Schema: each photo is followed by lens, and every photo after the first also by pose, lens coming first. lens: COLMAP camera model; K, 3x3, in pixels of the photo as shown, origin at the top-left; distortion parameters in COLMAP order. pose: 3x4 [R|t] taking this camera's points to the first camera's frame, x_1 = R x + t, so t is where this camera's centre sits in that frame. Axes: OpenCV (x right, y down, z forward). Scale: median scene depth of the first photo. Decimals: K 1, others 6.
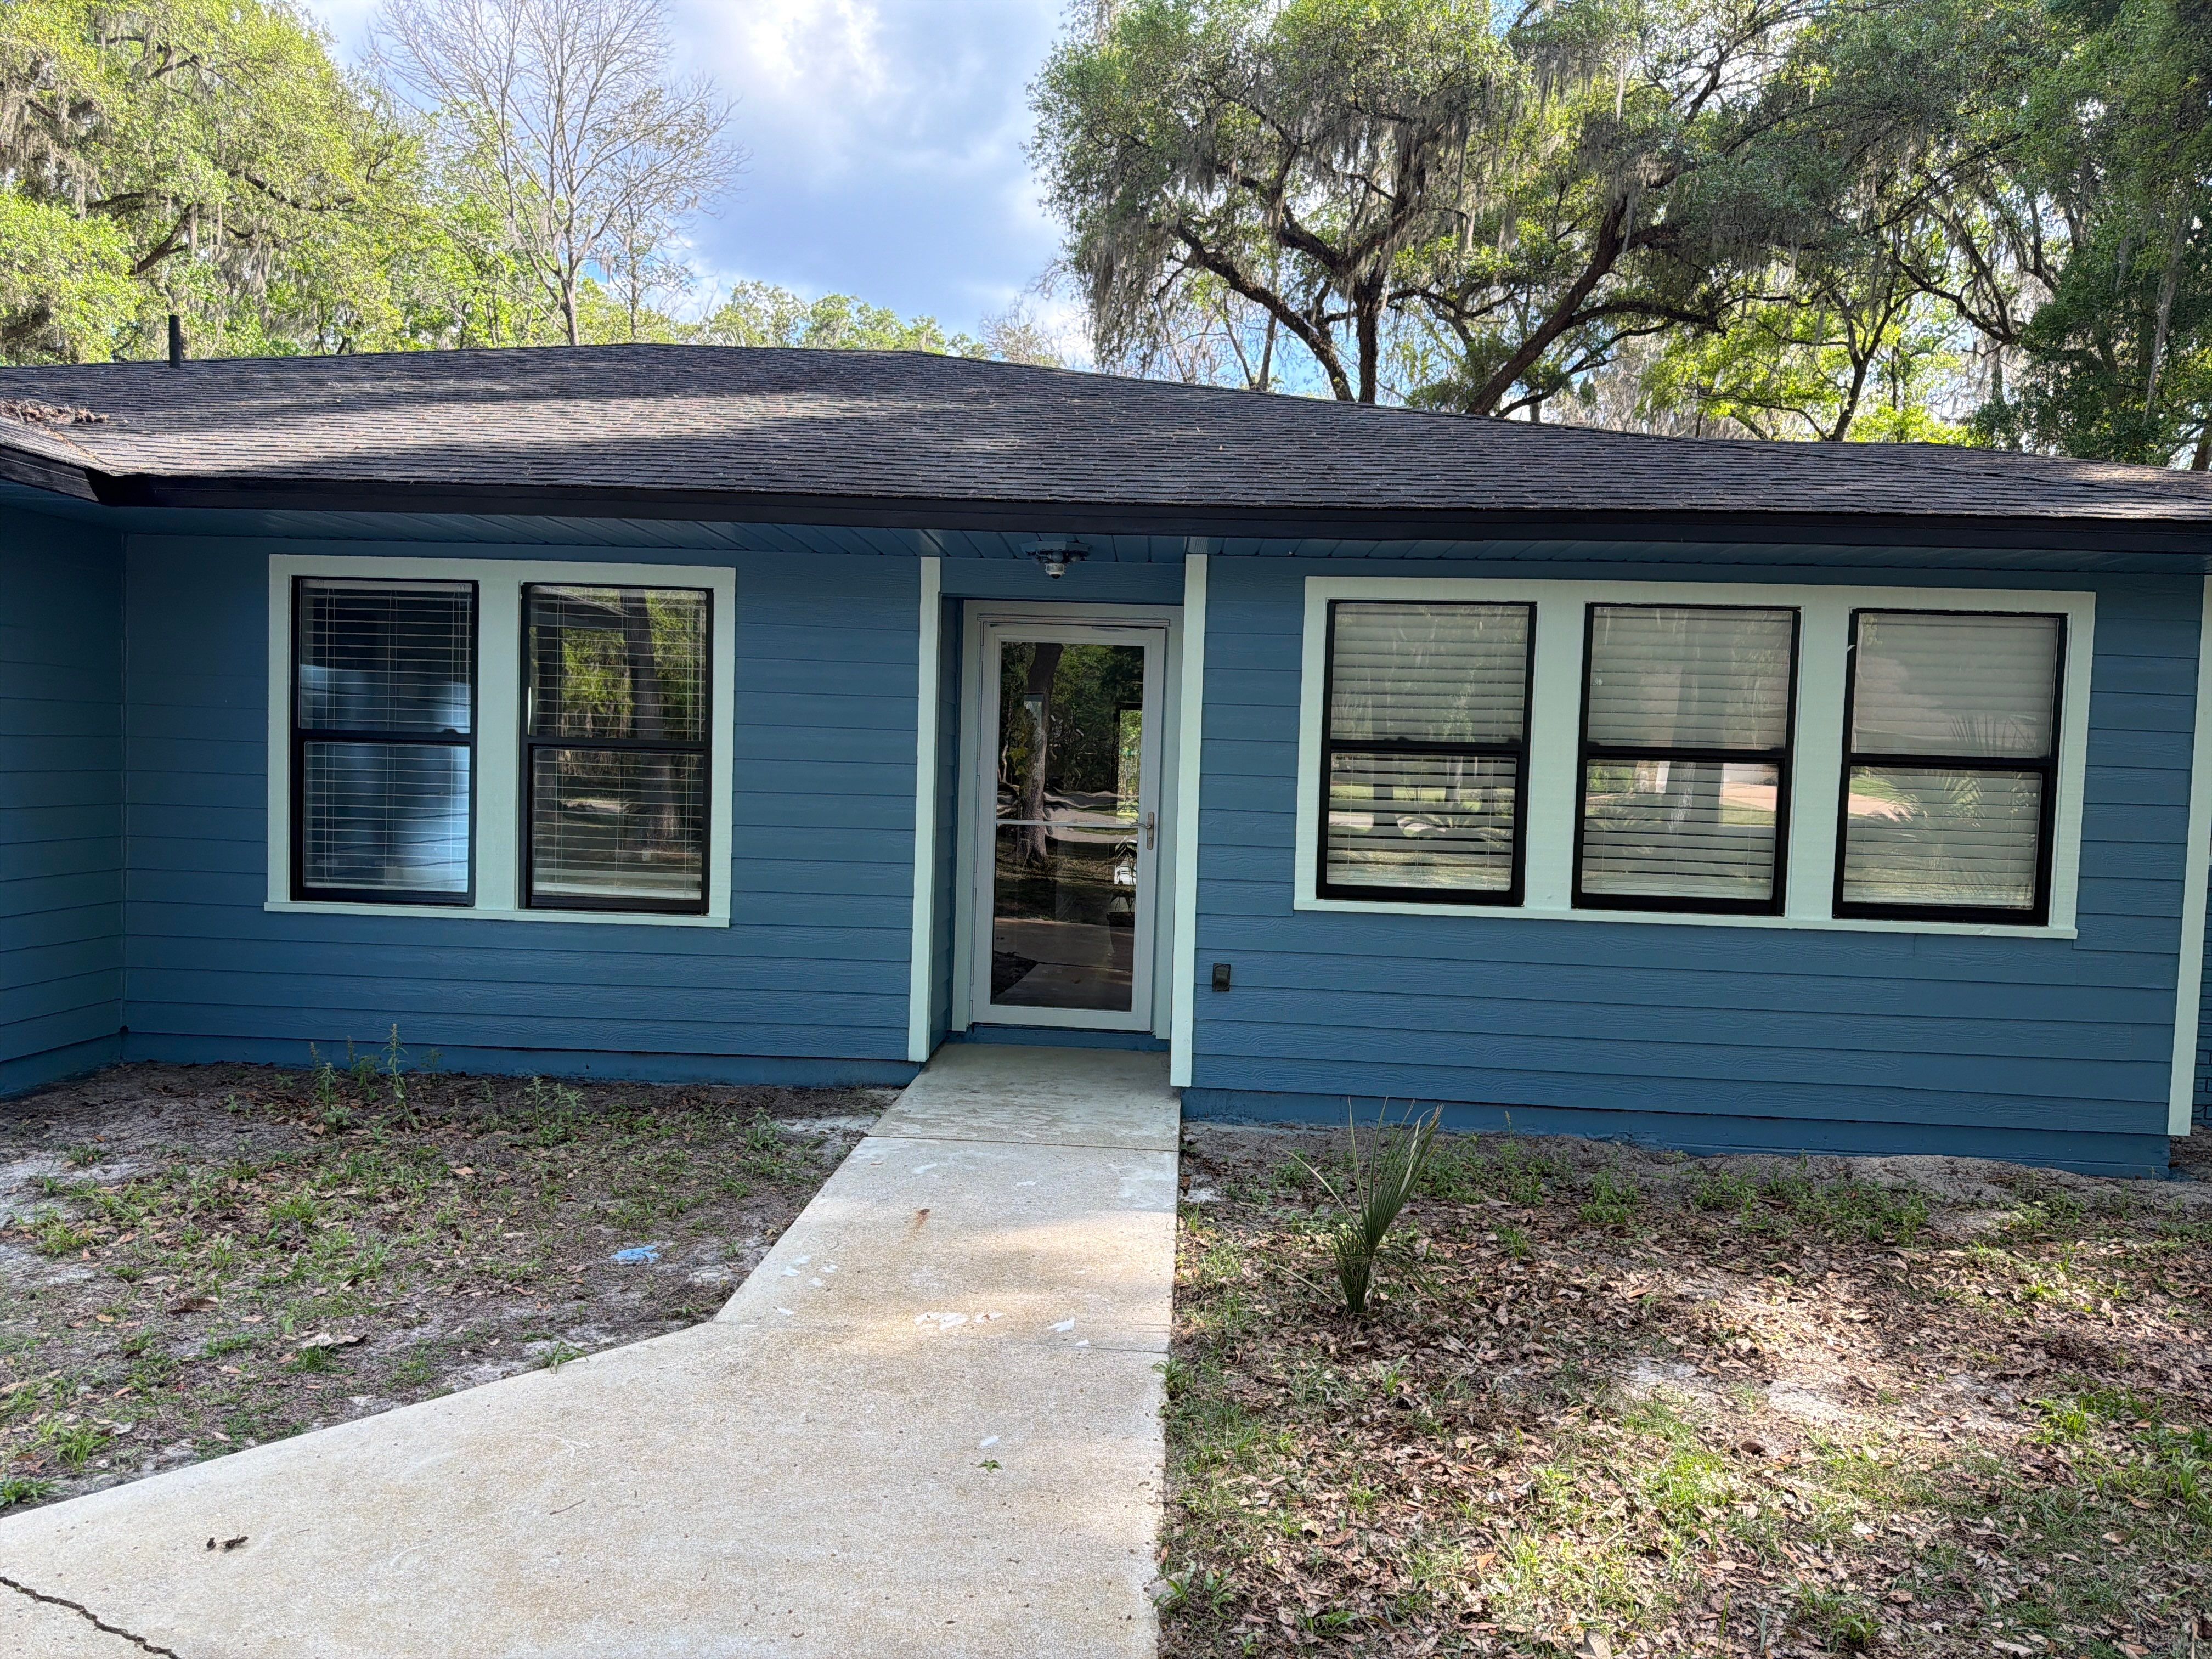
lens RADIAL K [[1553.6, 0, 1127.4], [0, 1553.6, 839.9], [0, 0, 1]] dist [0.047369, -0.047902]
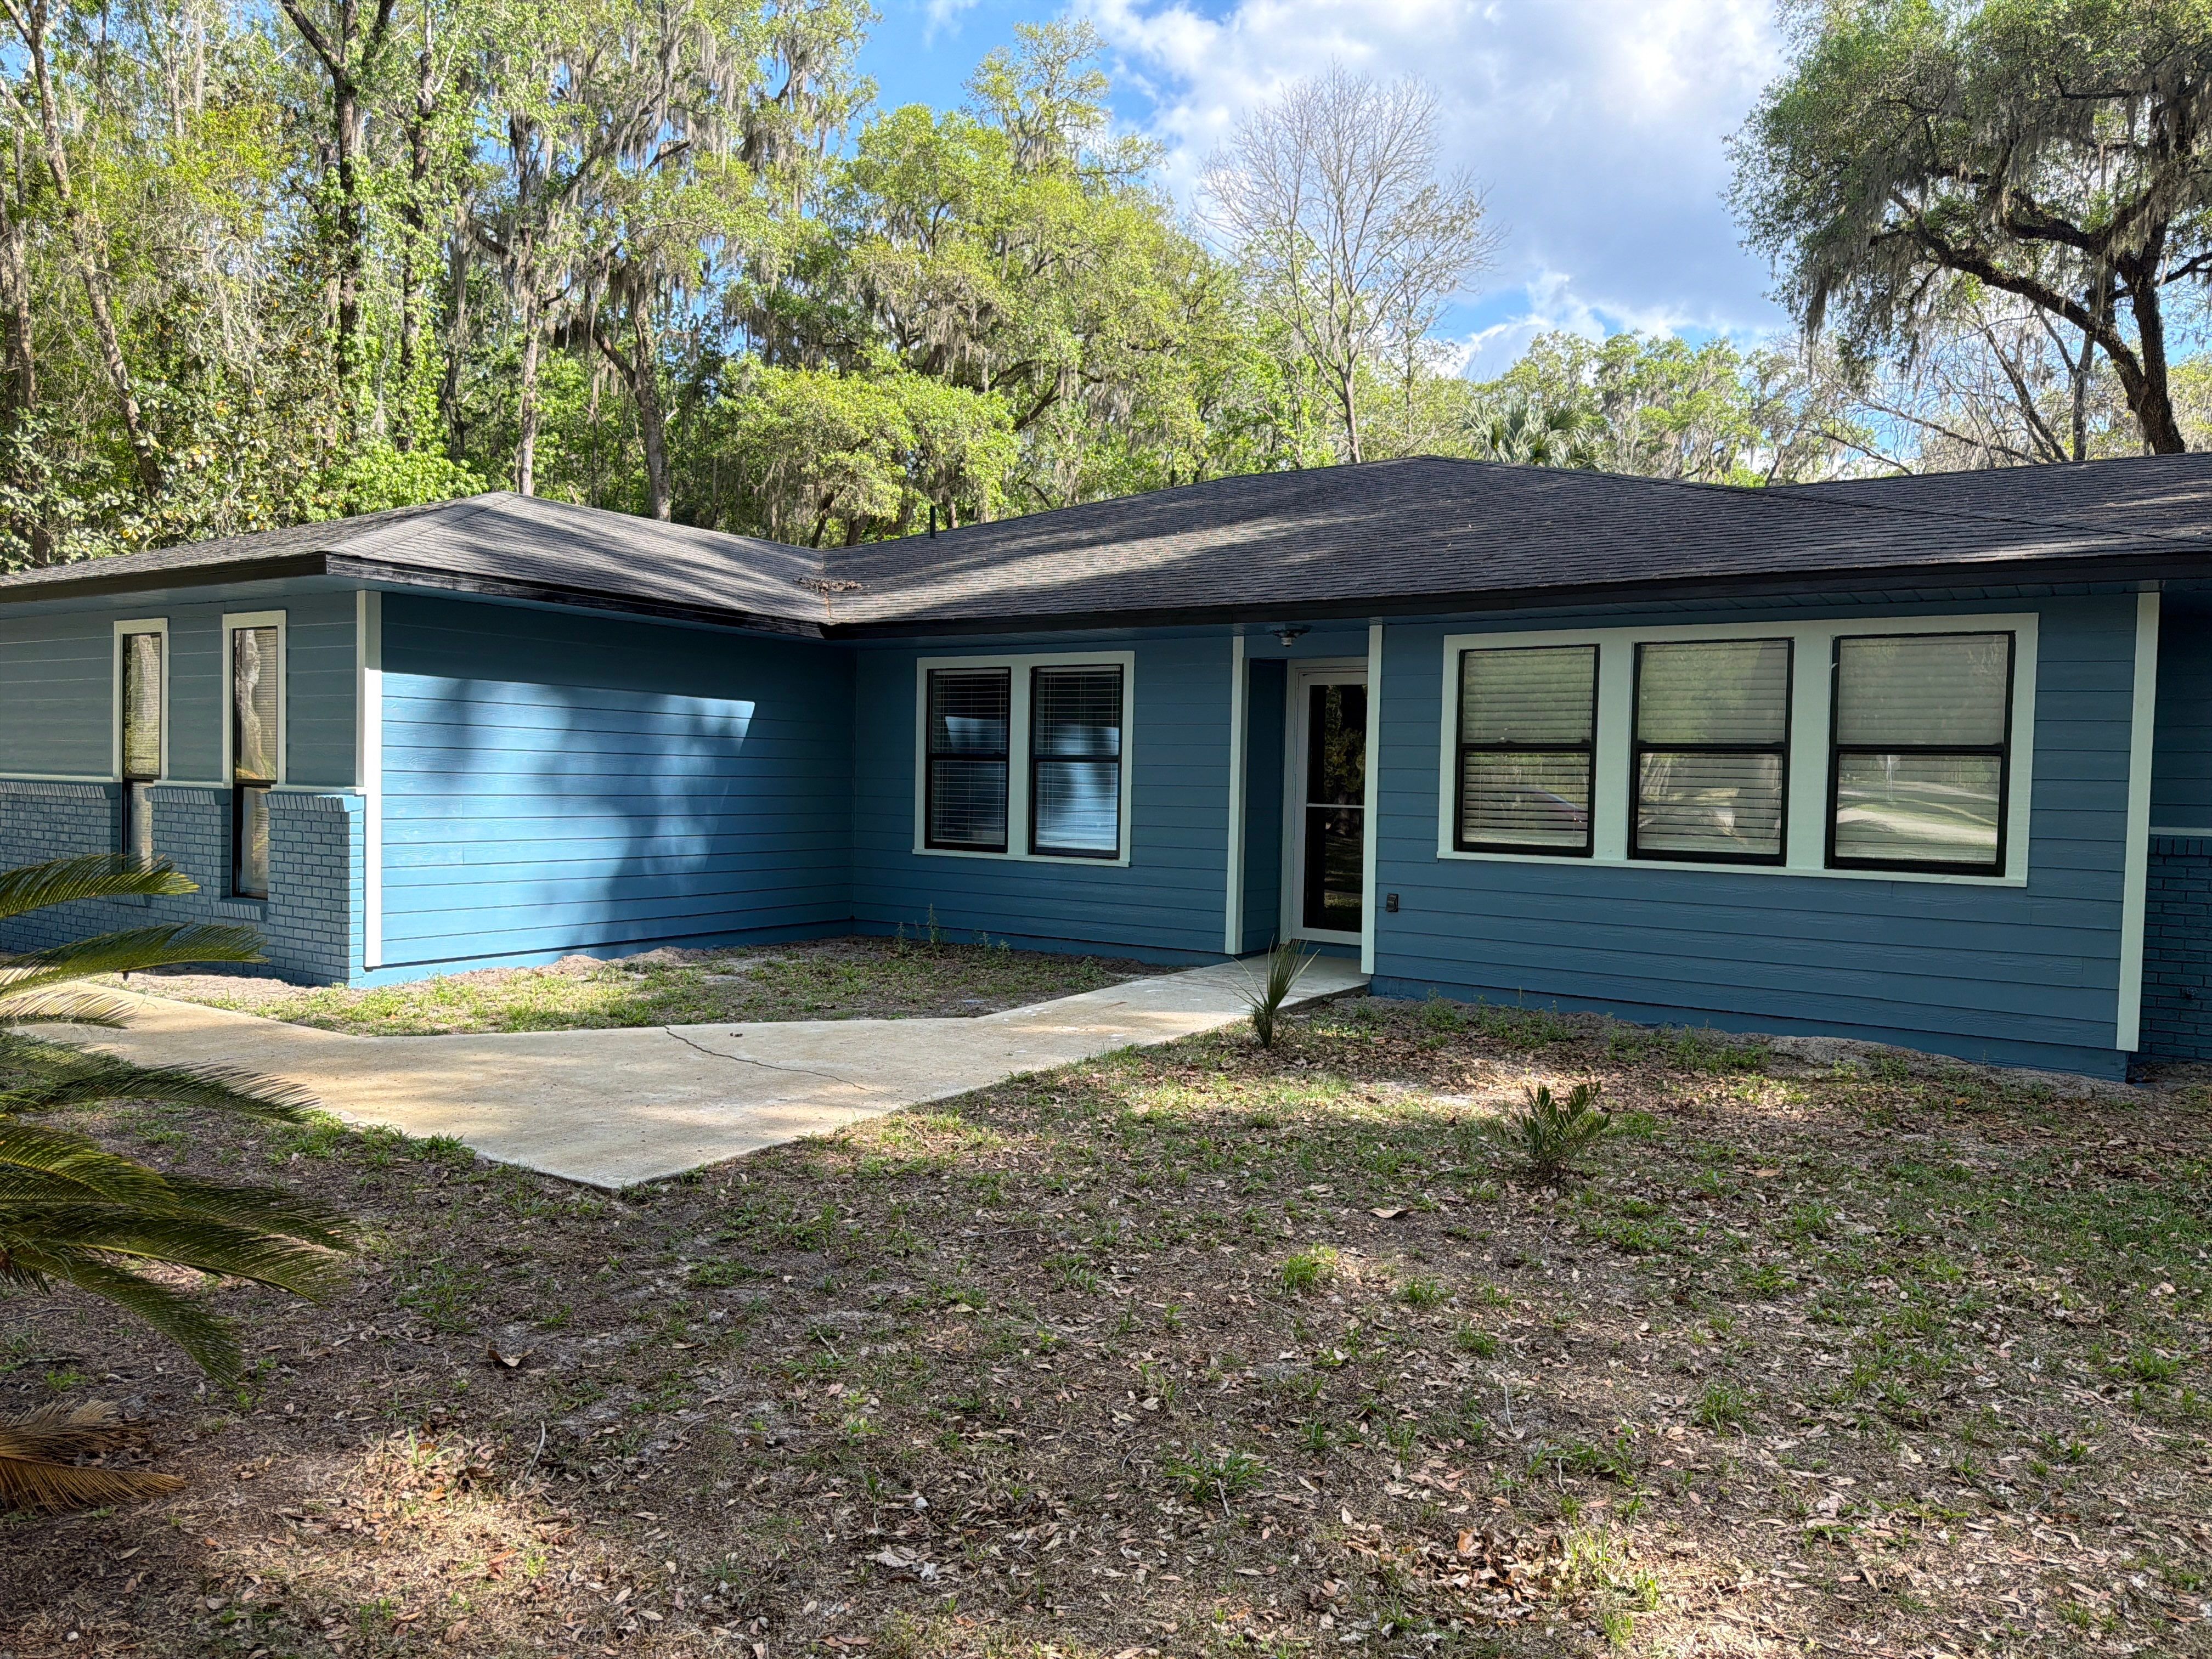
lens RADIAL K [[1614.6, 0, 1097.8], [0, 1614.6, 827.9], [0, 0, 1]] dist [0.087814, -0.125084]
pose [[0.848943, 0.002894, -0.528477, 0.580685], [-0.021503, 0.999346, -0.029068, 0.060860], [0.528047, 0.036041, 0.848450, -0.440716]]
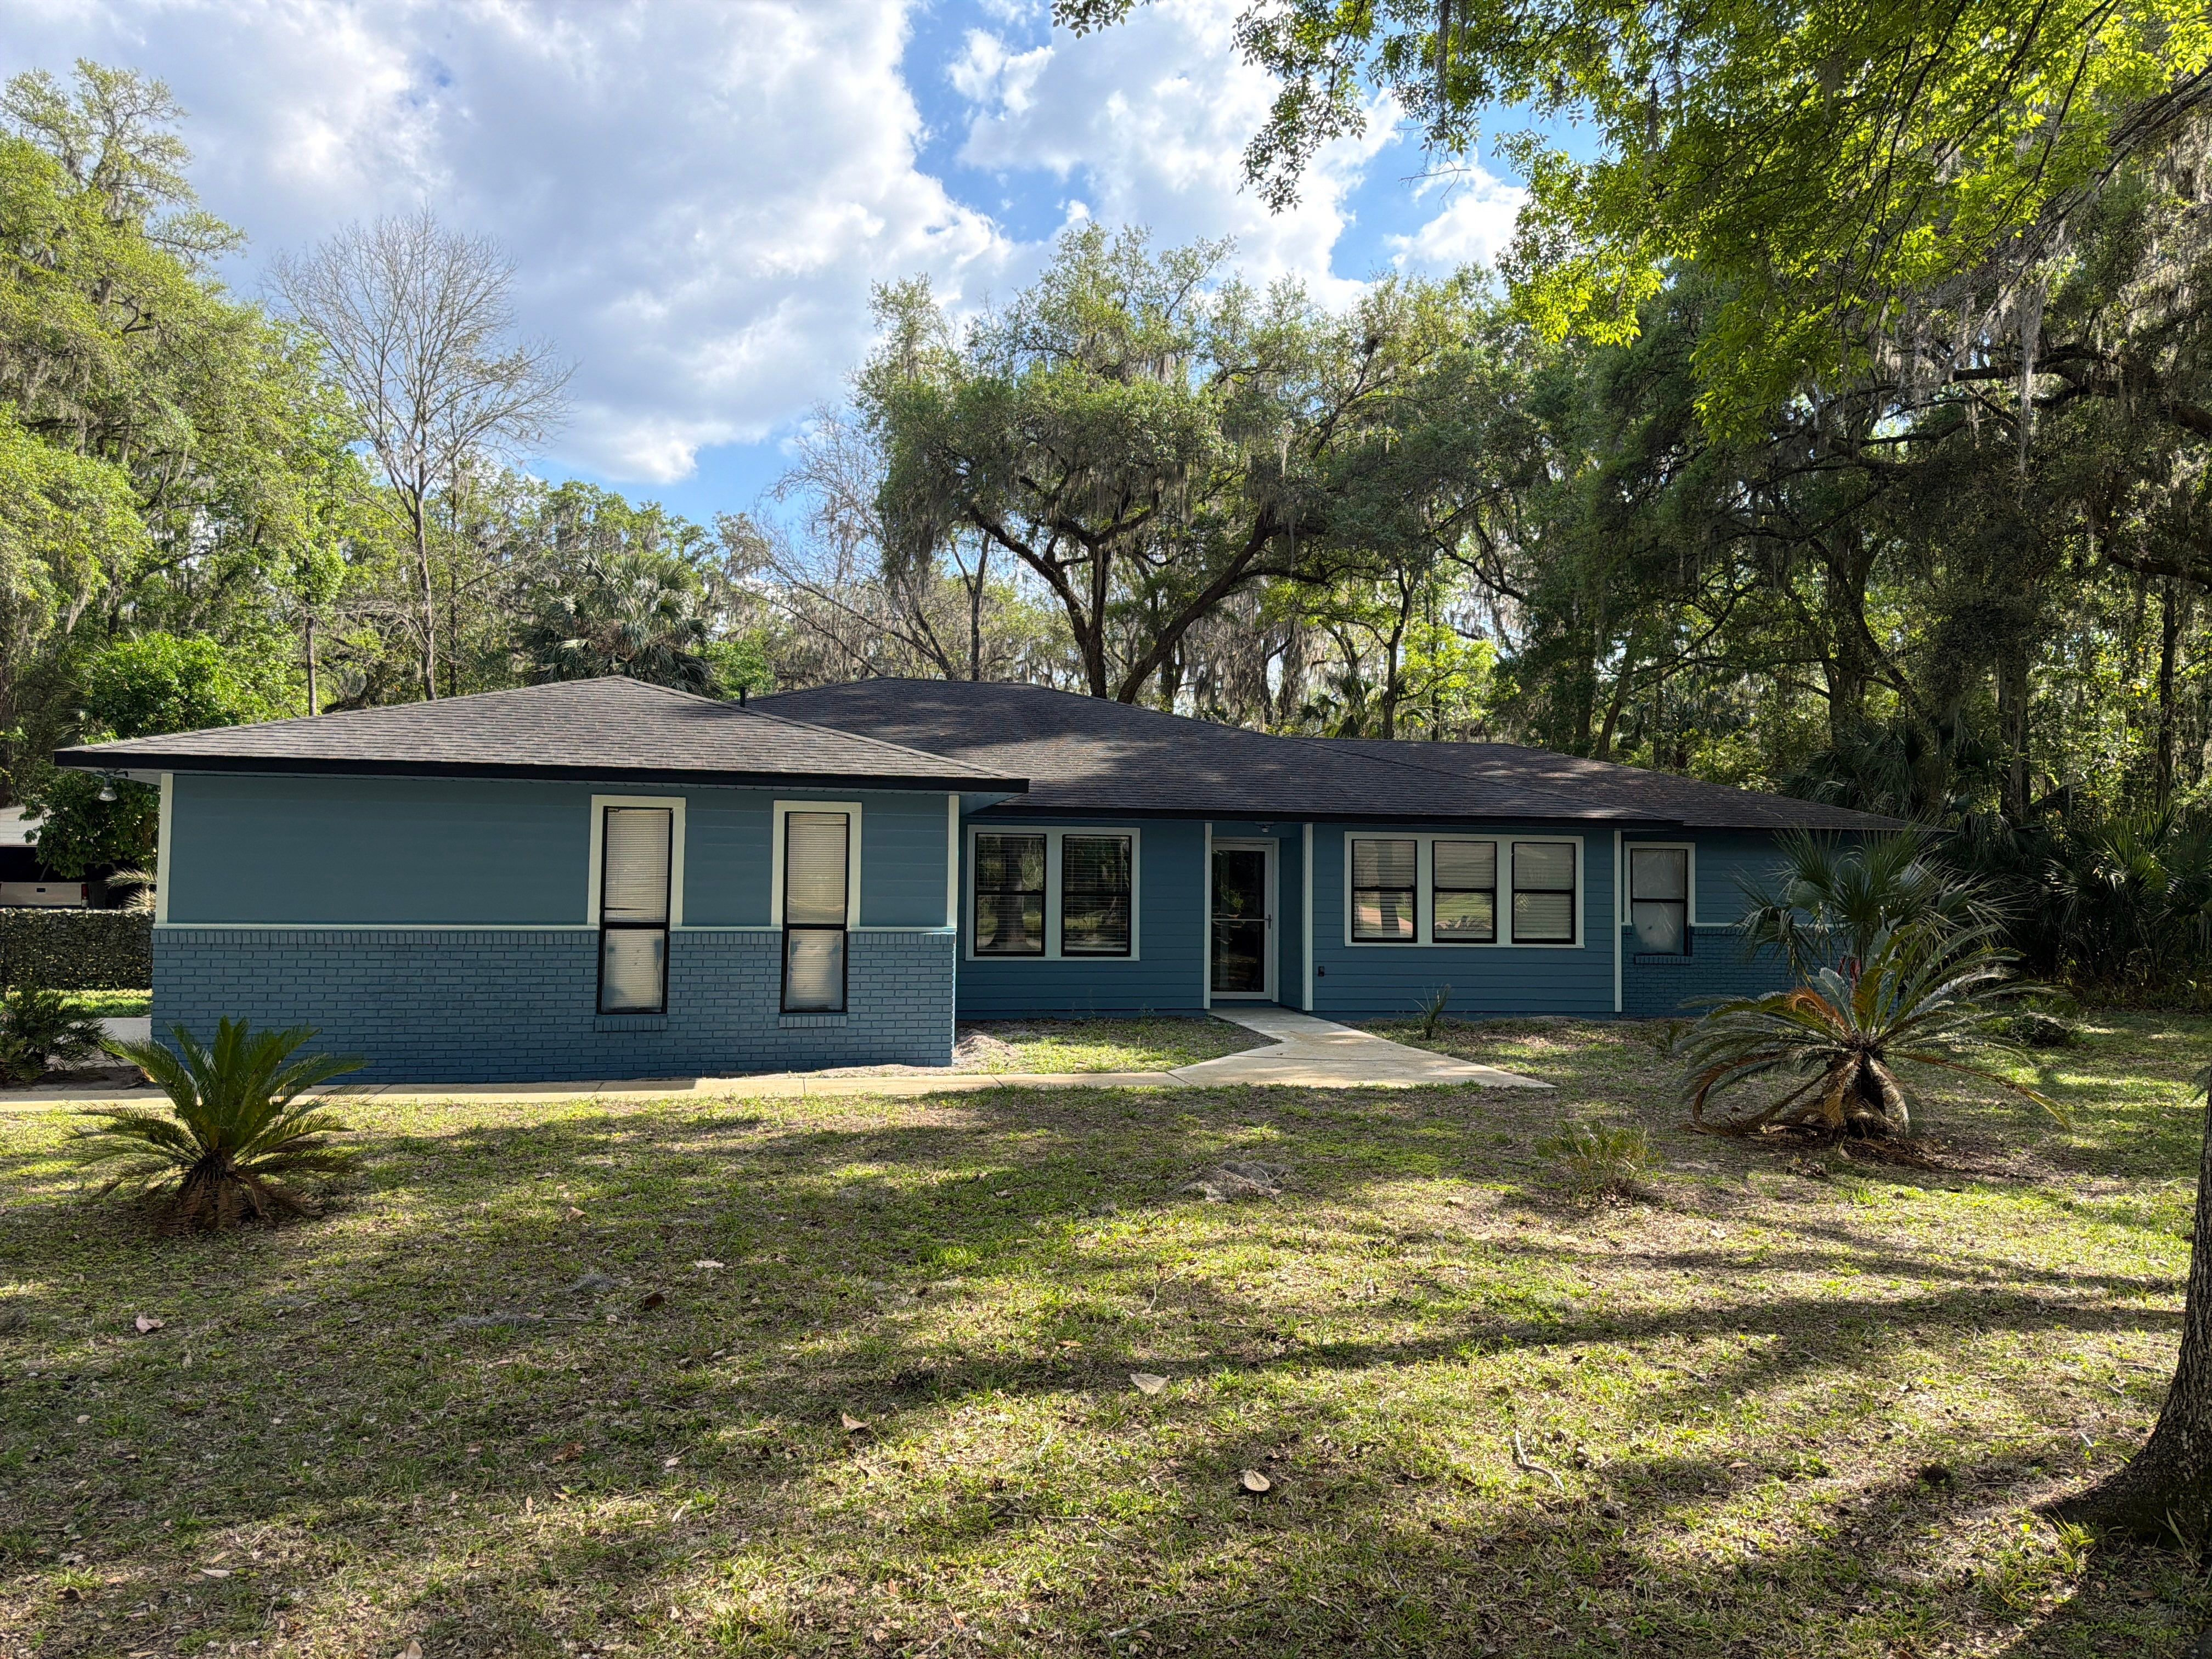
lens RADIAL K [[1614.6, 0, 1097.8], [0, 1614.6, 827.9], [0, 0, 1]] dist [0.087814, -0.125084]
pose [[0.961229, -0.008662, 0.275614, -1.025583], [0.030706, 0.996652, -0.075770, 0.034829], [-0.274035, 0.081295, 0.958278, -1.563554]]
